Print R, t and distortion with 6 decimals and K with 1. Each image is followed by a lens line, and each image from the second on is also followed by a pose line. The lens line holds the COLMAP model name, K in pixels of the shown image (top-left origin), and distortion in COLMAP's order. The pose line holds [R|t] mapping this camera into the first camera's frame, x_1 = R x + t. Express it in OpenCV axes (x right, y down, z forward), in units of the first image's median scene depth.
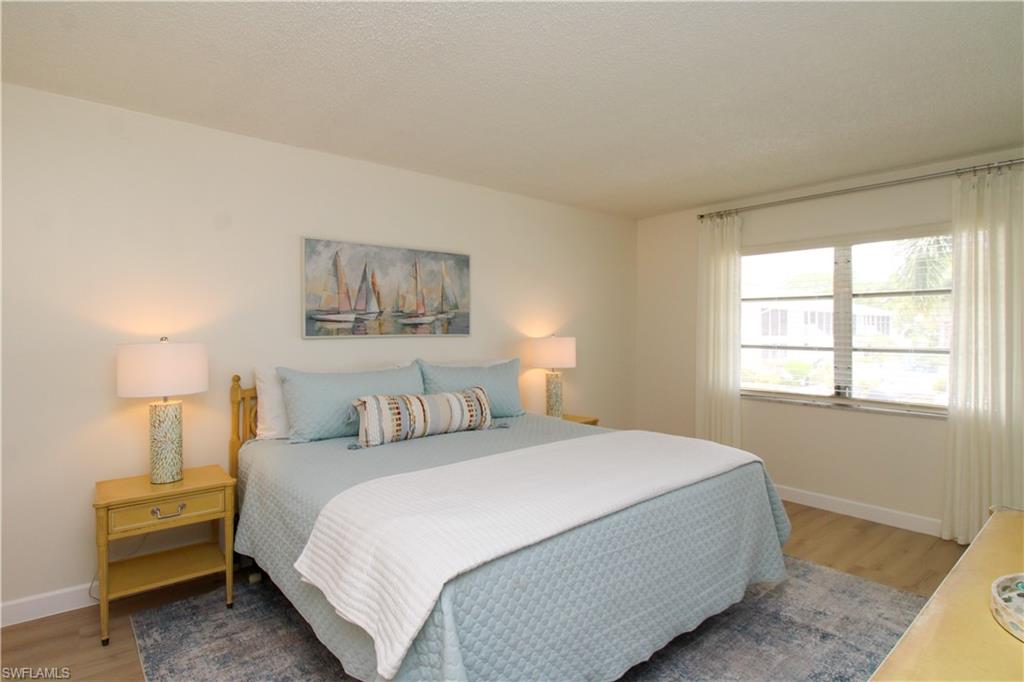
lens RADIAL K [[543.3, 0, 515.8], [0, 543.3, 327.1], [0, 0, 1]] dist [-0.001695, -0.001388]
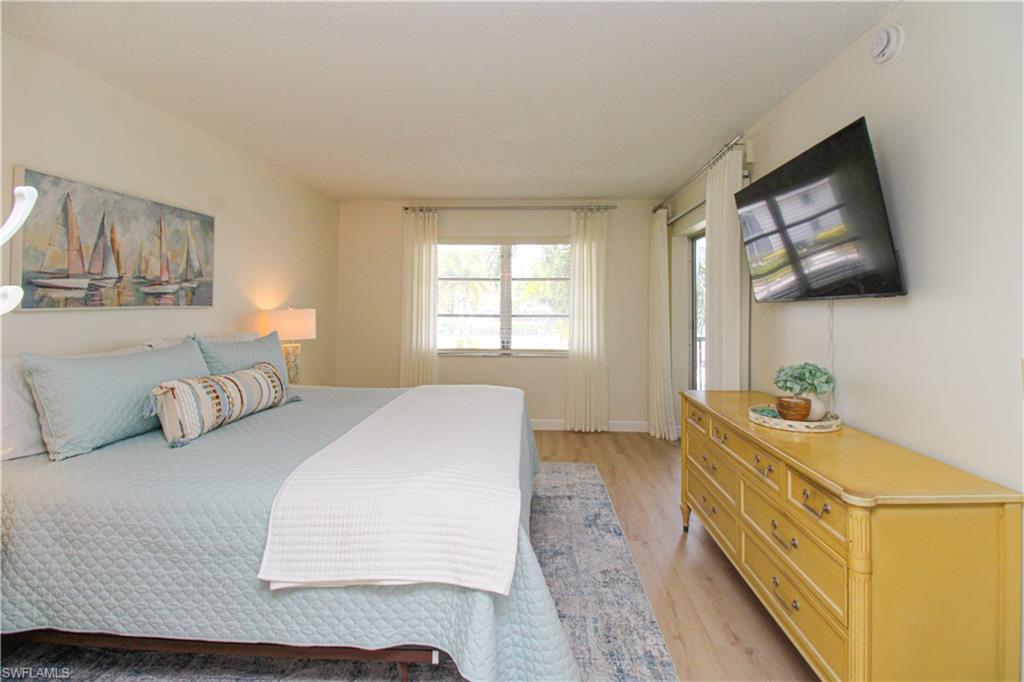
lens RADIAL K [[489.7, 0, 528.8], [0, 489.7, 293.5], [0, 0, 1]] dist [0.001021, -0.014429]
pose [[0.667295, 0.016685, 0.744606, -0.375702], [-0.005121, 0.999828, -0.017815, 0.004924], [-0.744776, 0.008075, 0.667266, 0.093727]]
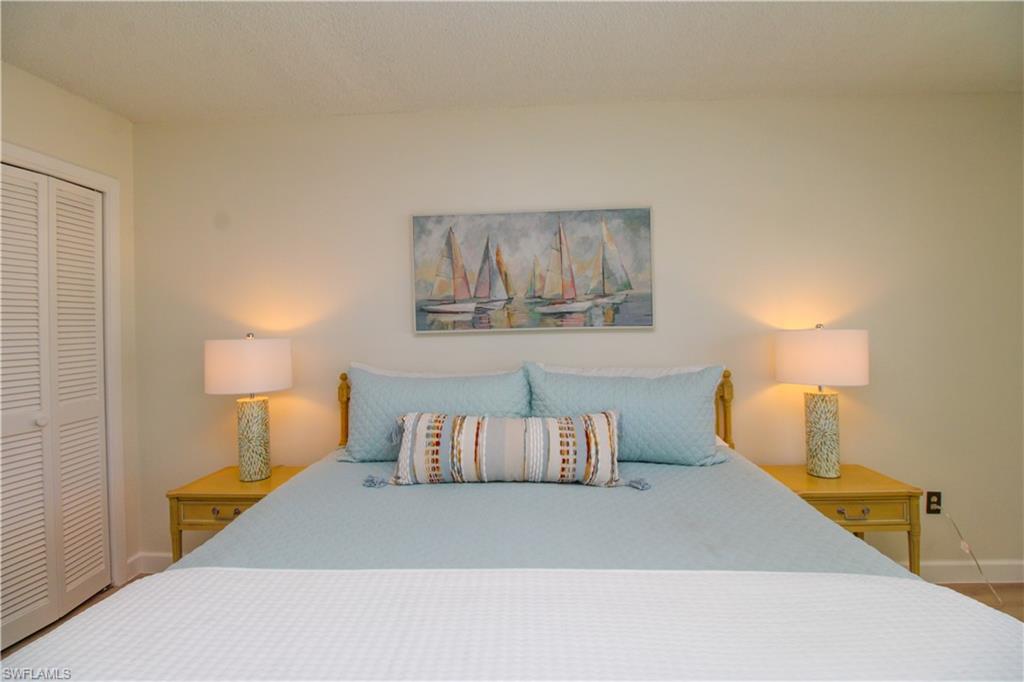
lens RADIAL K [[475.5, 0, 509.8], [0, 475.5, 325.1], [0, 0, 1]] dist [0.000887, -0.000174]
pose [[0.721526, -0.010438, -0.692308, 0.217617], [0.019903, 0.999786, 0.005669, 0.005803], [0.692101, -0.017870, 0.721580, 0.510183]]
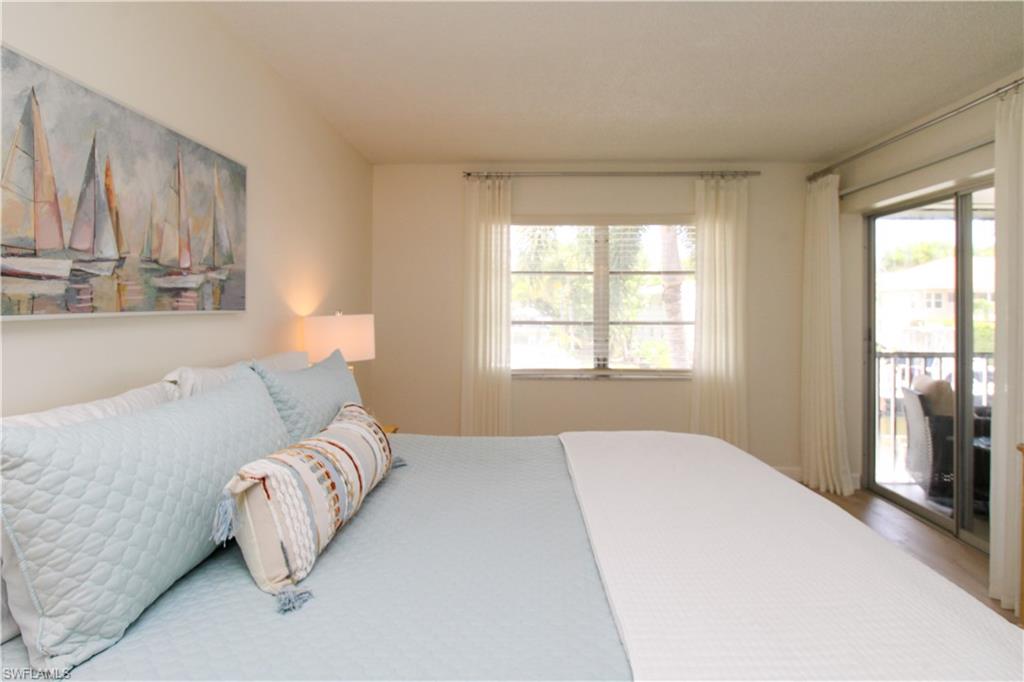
lens RADIAL K [[558.4, 0, 512.1], [0, 558.4, 307.3], [0, 0, 1]] dist [-0.000936, -0.013211]
pose [[0.656631, -0.000154, 0.754212, -0.376034], [-0.003515, 0.999988, 0.003264, 0.007868], [-0.754203, -0.004795, 0.656623, 0.475230]]
